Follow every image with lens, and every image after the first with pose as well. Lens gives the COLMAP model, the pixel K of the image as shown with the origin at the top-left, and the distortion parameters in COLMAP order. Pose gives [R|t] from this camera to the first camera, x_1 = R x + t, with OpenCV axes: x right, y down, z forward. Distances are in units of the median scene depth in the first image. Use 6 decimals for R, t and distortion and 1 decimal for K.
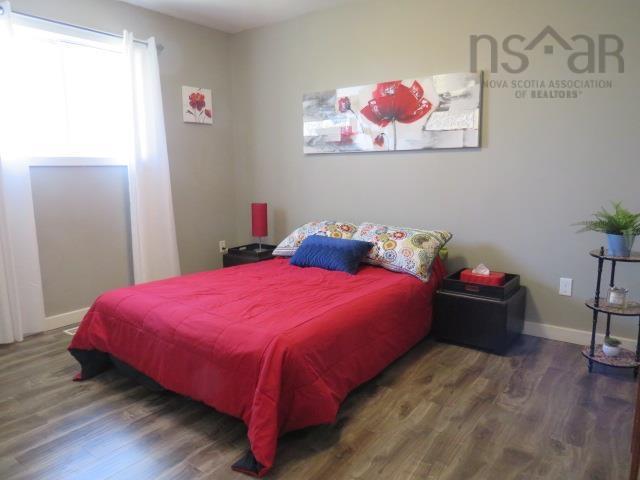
lens RADIAL K [[455.7, 0, 319.4], [0, 455.7, 240.0], [0, 0, 1]] dist [-0.022895, 0.002718]
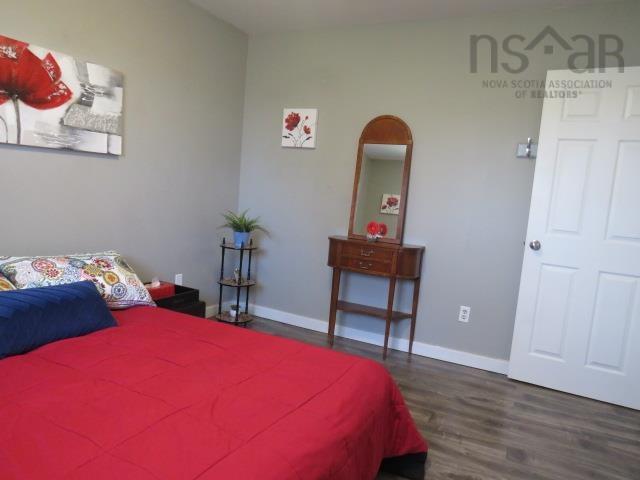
lens RADIAL K [[455.7, 0, 319.4], [0, 455.7, 240.0], [0, 0, 1]] dist [-0.022895, 0.002718]
pose [[-0.167112, -0.115084, 0.979198, -0.627032], [0.080997, 0.988205, 0.129965, -0.119495], [-0.982605, 0.101030, -0.155819, 0.750217]]
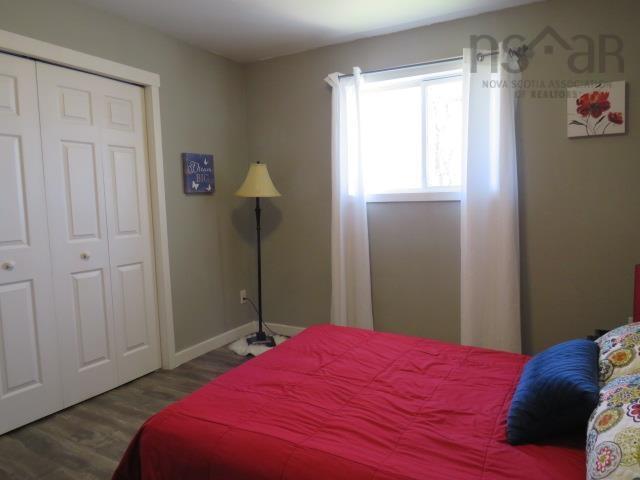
lens RADIAL K [[455.7, 0, 319.4], [0, 455.7, 240.0], [0, 0, 1]] dist [-0.022895, 0.002718]
pose [[0.133963, 0.098382, -0.986091, 0.473000], [-0.128545, 0.988378, 0.081147, -0.137851], [0.982614, 0.115886, 0.145052, 0.676479]]
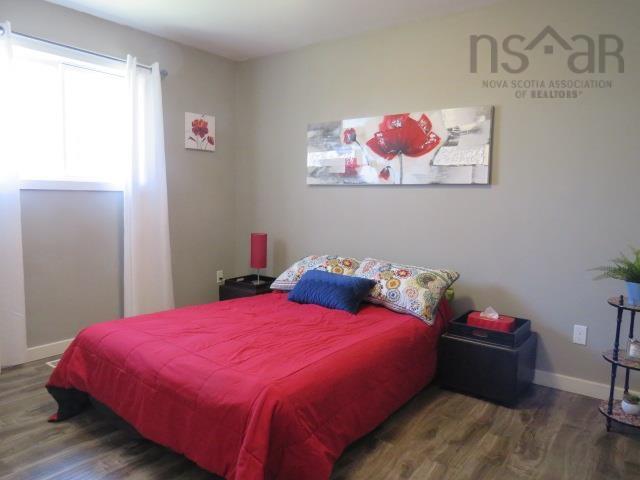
lens RADIAL K [[455.7, 0, 319.4], [0, 455.7, 240.0], [0, 0, 1]] dist [-0.022895, 0.002718]
pose [[0.999465, 0.031768, -0.007755, 0.005166], [-0.032173, 0.997719, -0.059337, -0.018170], [0.005853, 0.059555, 0.998208, 0.046725]]
